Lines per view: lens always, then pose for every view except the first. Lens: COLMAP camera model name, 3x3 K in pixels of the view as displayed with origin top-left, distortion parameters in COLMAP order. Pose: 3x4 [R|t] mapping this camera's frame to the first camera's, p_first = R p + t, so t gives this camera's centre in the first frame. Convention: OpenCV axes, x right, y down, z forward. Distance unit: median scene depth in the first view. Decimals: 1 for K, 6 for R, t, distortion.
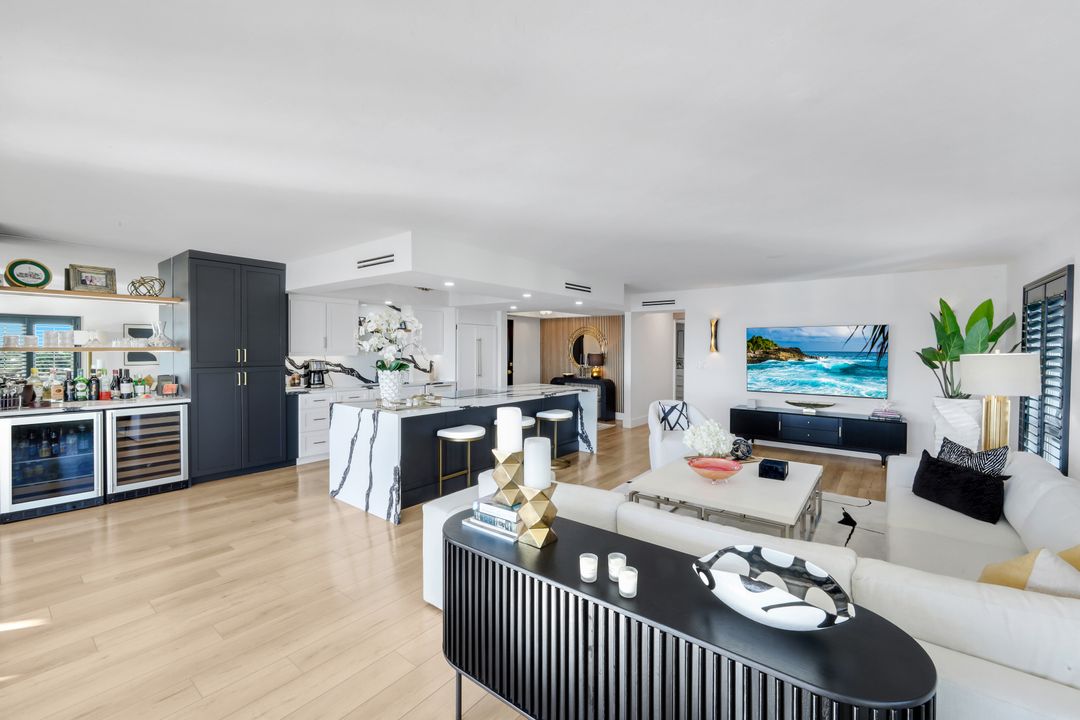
lens RADIAL K [[441.6, 0, 539.6], [0, 441.6, 355.1], [0, 0, 1]] dist [0.004101, 0.000425]
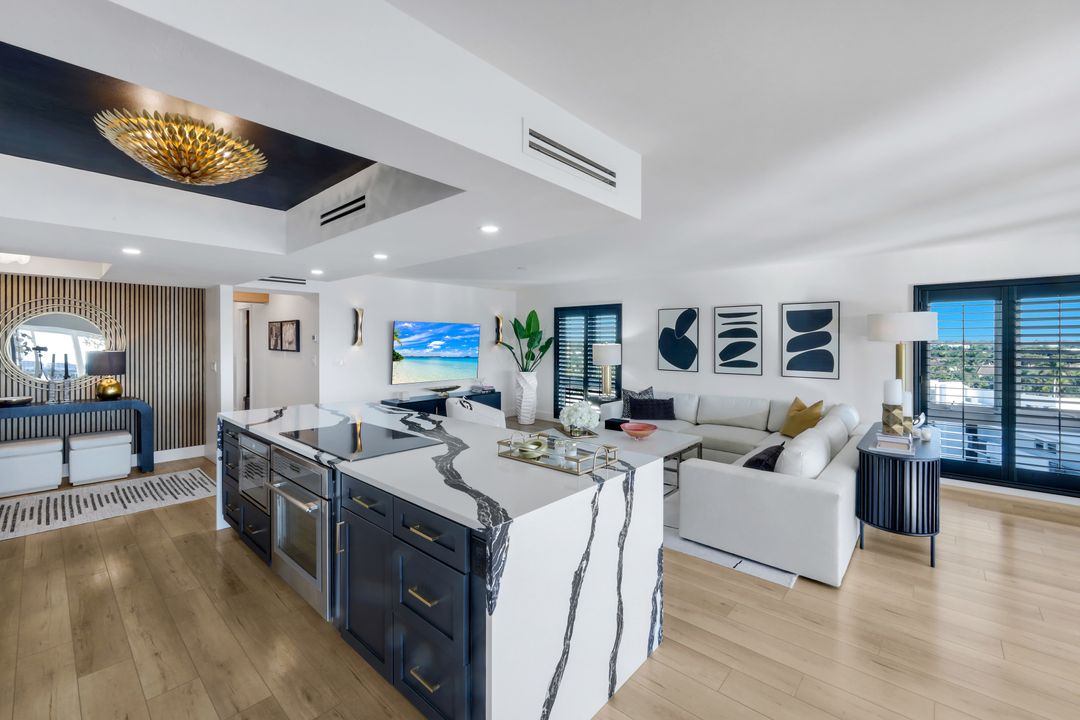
lens RADIAL K [[441.6, 0, 544.0], [0, 441.6, 344.3], [0, 0, 1]] dist [0.004101, 0.000425]
pose [[0.055474, -0.011496, 0.998394, -0.848200], [0.011886, 0.999870, 0.010853, -0.026484], [-0.998389, 0.011265, 0.055604, 1.025637]]
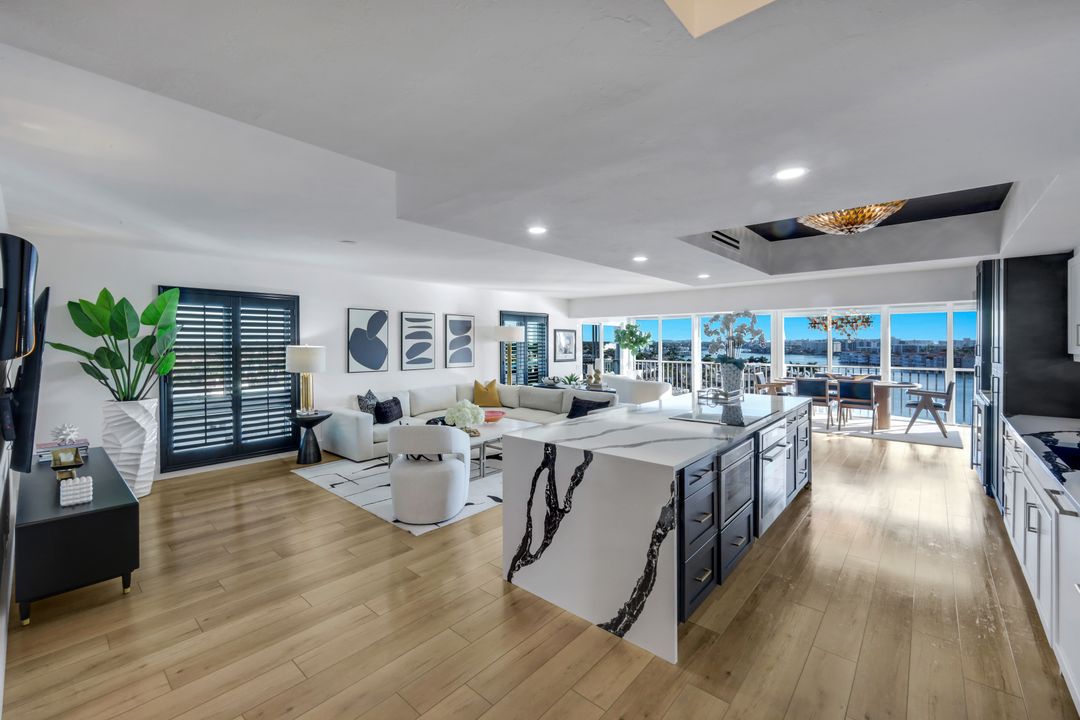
lens RADIAL K [[441.6, 0, 533.1], [0, 441.6, 352.5], [0, 0, 1]] dist [0.004101, 0.000425]
pose [[-0.997760, -0.005545, 0.066665, 0.104284], [-0.003000, 0.999265, 0.038214, -0.040777], [-0.066828, 0.037929, -0.997043, 2.218850]]
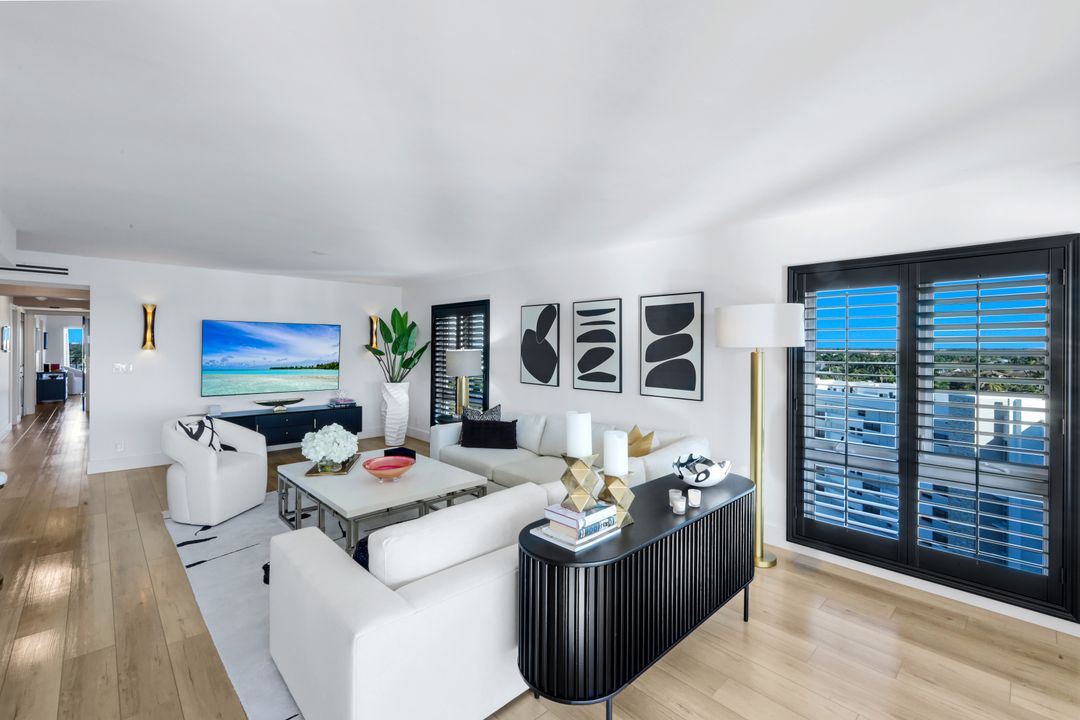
lens RADIAL K [[459.2, 0, 543.0], [0, 459.2, 352.6], [0, 0, 1]] dist [0.003112, -0.000033]
pose [[0.138784, -0.014211, 0.990221, -0.497825], [0.005056, 0.999894, 0.013642, -0.015391], [-0.990310, 0.003113, 0.138841, 0.423069]]
